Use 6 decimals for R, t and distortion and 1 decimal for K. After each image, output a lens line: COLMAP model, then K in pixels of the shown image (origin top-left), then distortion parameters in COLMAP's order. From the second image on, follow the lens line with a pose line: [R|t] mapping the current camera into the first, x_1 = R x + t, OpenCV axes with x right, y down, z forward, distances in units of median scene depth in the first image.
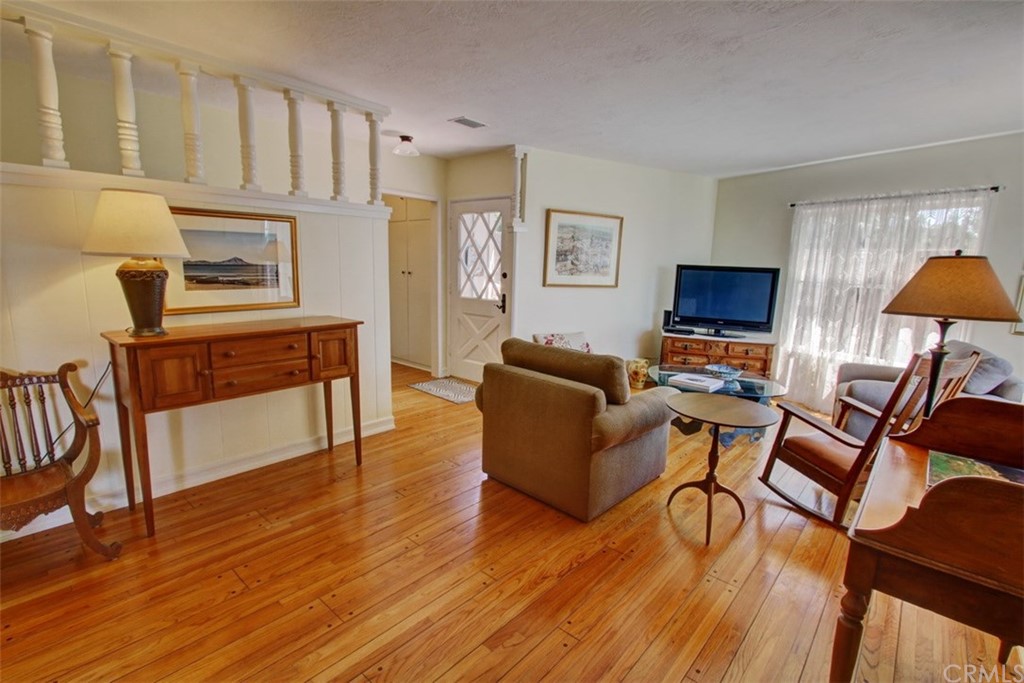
lens RADIAL K [[477.5, 0, 506.9], [0, 477.5, 344.3], [0, 0, 1]] dist [-0.020256, 0.000733]
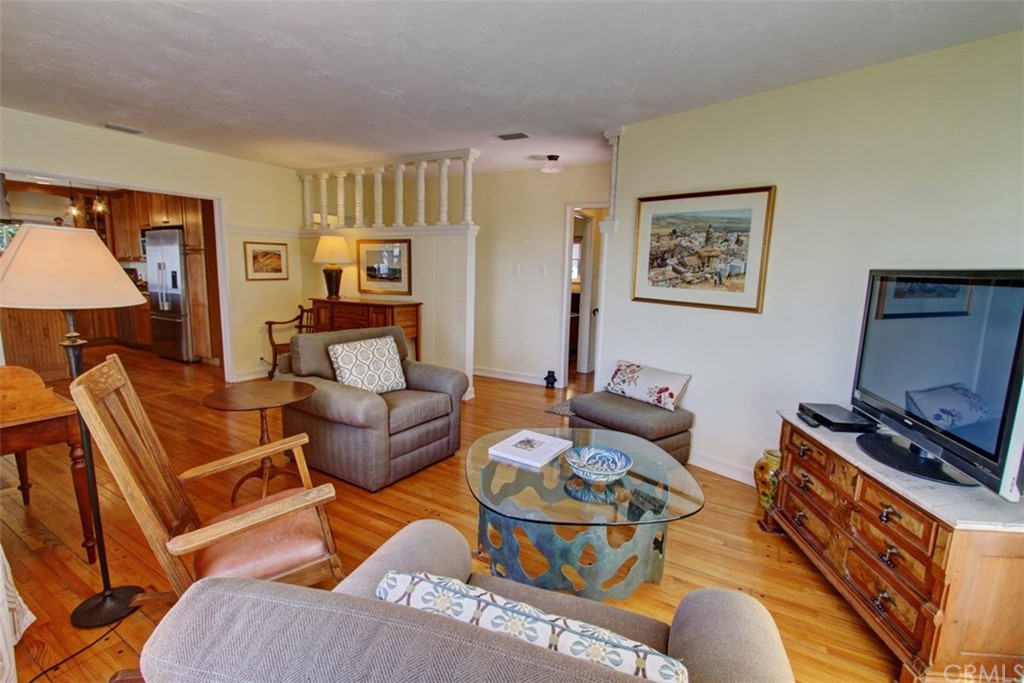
lens RADIAL K [[477.5, 0, 509.1], [0, 477.5, 344.8], [0, 0, 1]] dist [-0.020256, 0.000733]
pose [[0.163965, 0.140336, -0.976433, 0.788900], [-0.181720, 0.977186, 0.109929, -0.097443], [0.969584, 0.159413, 0.185726, 0.663834]]
